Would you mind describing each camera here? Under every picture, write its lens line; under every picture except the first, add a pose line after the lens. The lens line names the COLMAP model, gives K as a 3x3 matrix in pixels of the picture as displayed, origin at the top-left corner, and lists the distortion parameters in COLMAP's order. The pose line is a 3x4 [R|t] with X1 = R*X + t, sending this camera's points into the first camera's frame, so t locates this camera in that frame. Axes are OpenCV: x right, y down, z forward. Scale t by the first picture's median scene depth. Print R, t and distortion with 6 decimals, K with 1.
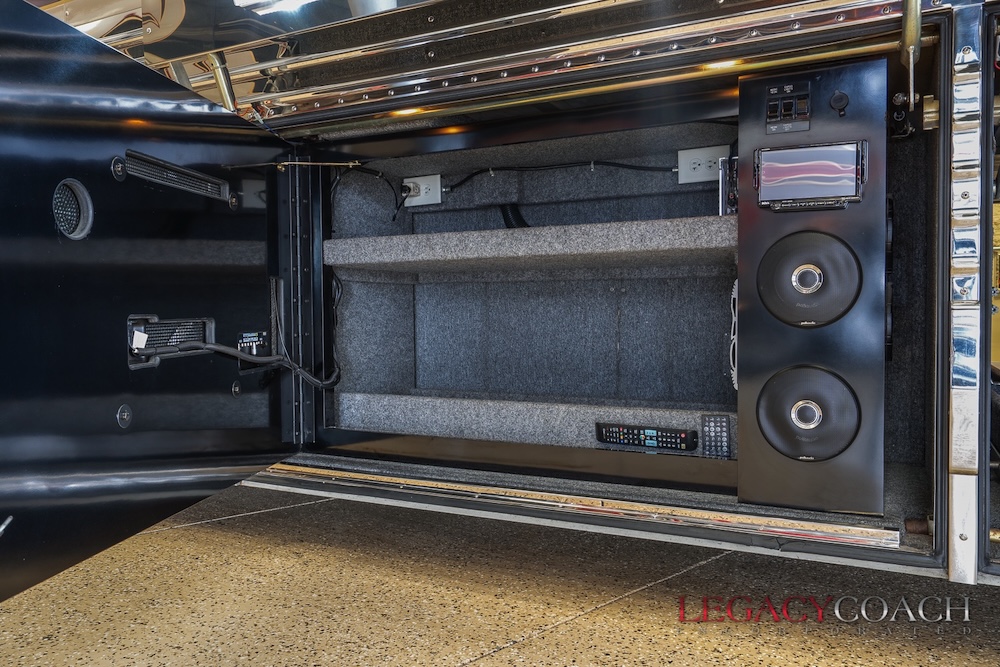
lens RADIAL K [[822.1, 0, 499.8], [0, 822.1, 329.2], [0, 0, 1]] dist [0.030097, -0.023344]
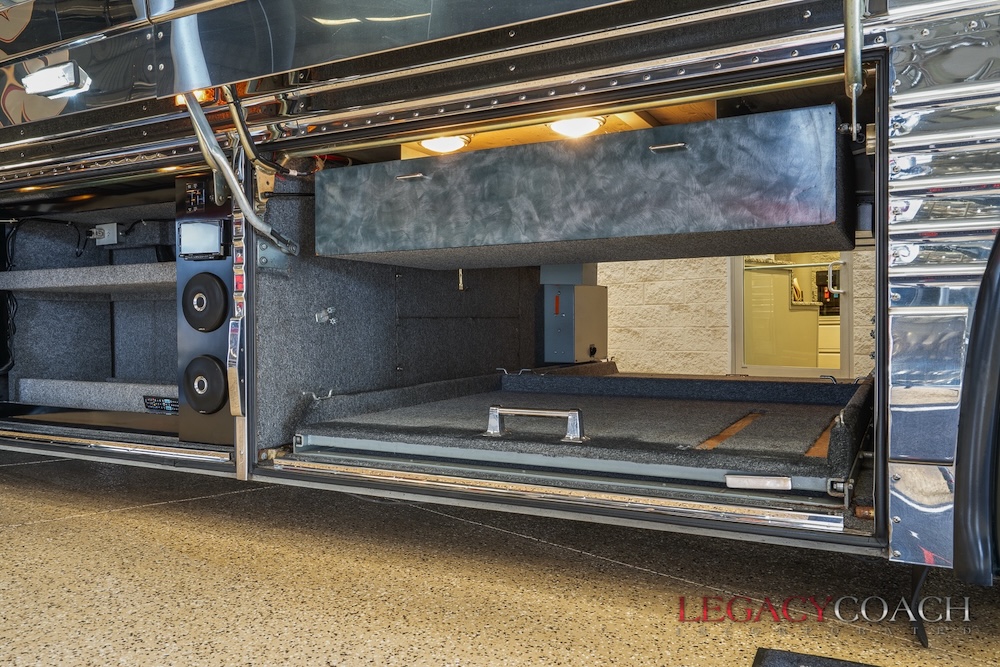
lens RADIAL K [[751.7, 0, 506.9], [0, 751.7, 336.4], [0, 0, 1]] dist [0.019834, -0.018978]
pose [[0.999640, -0.002014, 0.026750, 0.567611], [0.001982, 0.999997, 0.001244, 0.003631], [-0.026752, -0.001190, 0.999641, -0.307869]]
